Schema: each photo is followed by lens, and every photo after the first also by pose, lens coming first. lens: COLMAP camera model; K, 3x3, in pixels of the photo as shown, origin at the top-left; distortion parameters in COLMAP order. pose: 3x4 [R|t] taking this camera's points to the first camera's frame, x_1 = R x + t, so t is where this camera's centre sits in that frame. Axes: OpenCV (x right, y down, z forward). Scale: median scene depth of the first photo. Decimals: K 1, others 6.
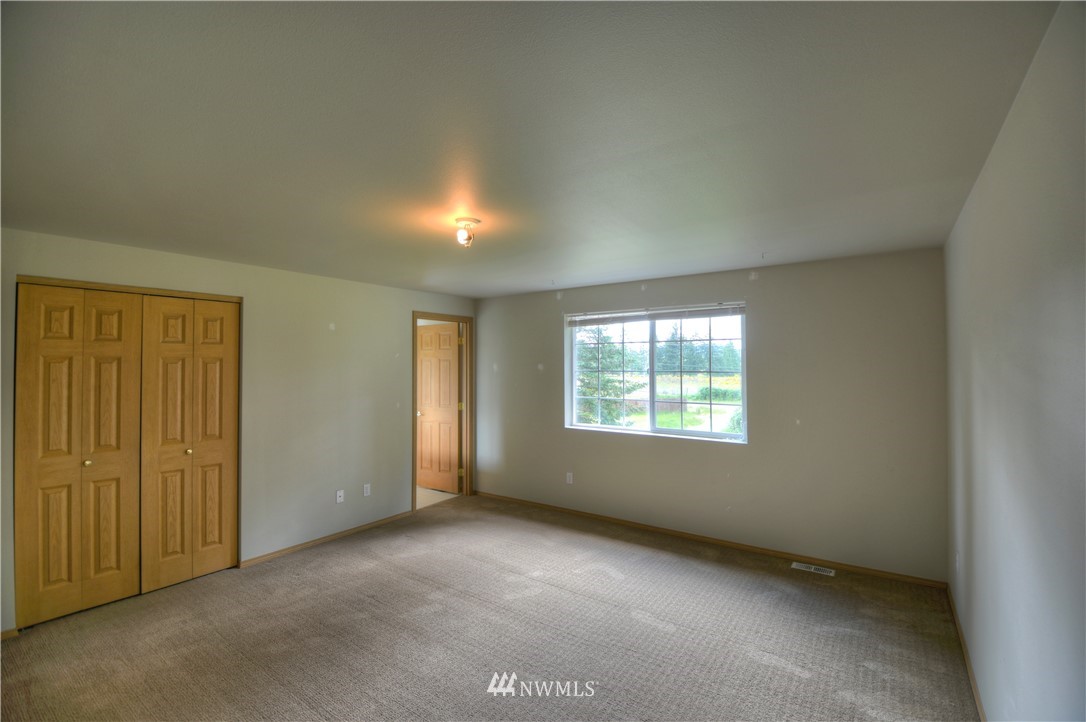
lens RADIAL K [[479.0, 0, 547.8], [0, 479.0, 357.6], [0, 0, 1]] dist [-0.003497, -0.014514]
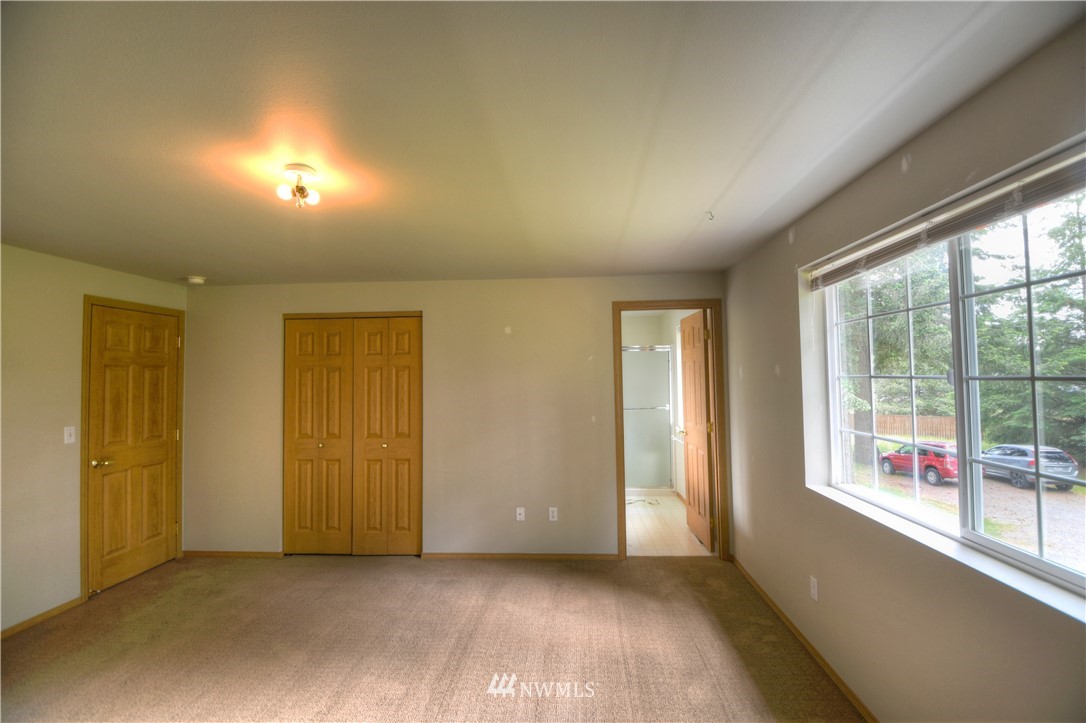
lens RADIAL K [[479.8, 0, 546.8], [0, 479.8, 356.7], [0, 0, 1]] dist [0.025624, -0.014569]
pose [[0.529007, -0.035062, -0.847893, 0.459089], [0.026993, 0.999336, -0.024483, 0.014758], [0.848188, -0.009936, 0.529602, 0.661258]]
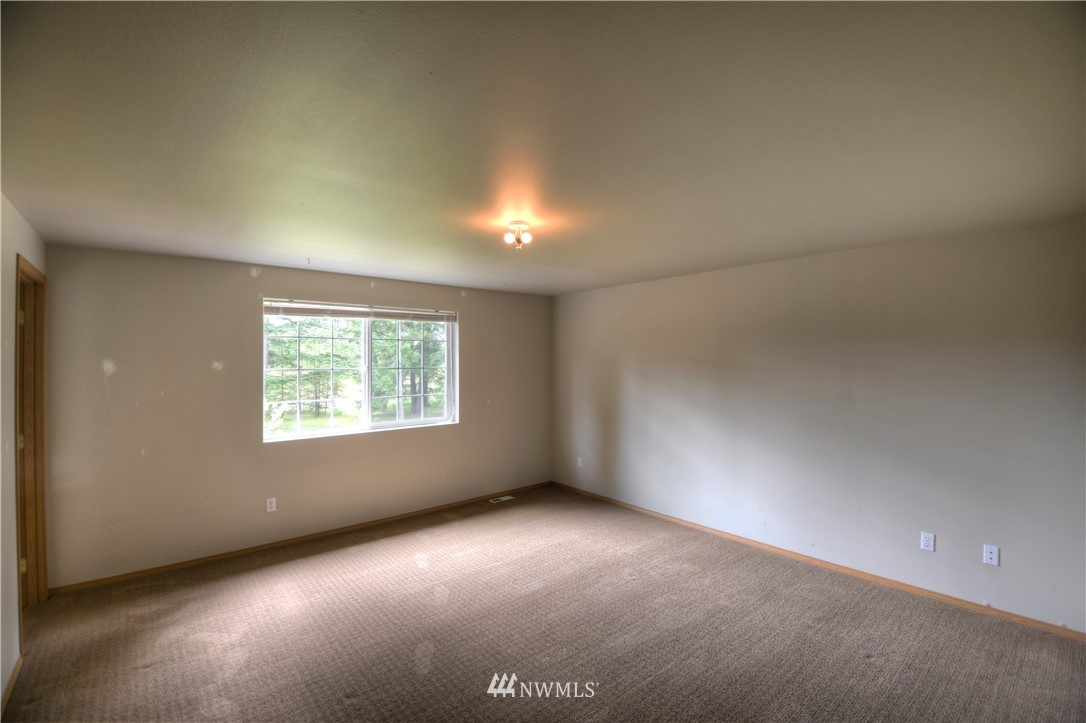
lens RADIAL K [[479.0, 0, 547.8], [0, 479.0, 358.1], [0, 0, 1]] dist [-0.003497, -0.014514]
pose [[0.236470, 0.002255, 0.971636, -0.834464], [-0.016672, 0.999860, 0.001737, -0.001418], [-0.971496, -0.016610, 0.236474, 0.499607]]
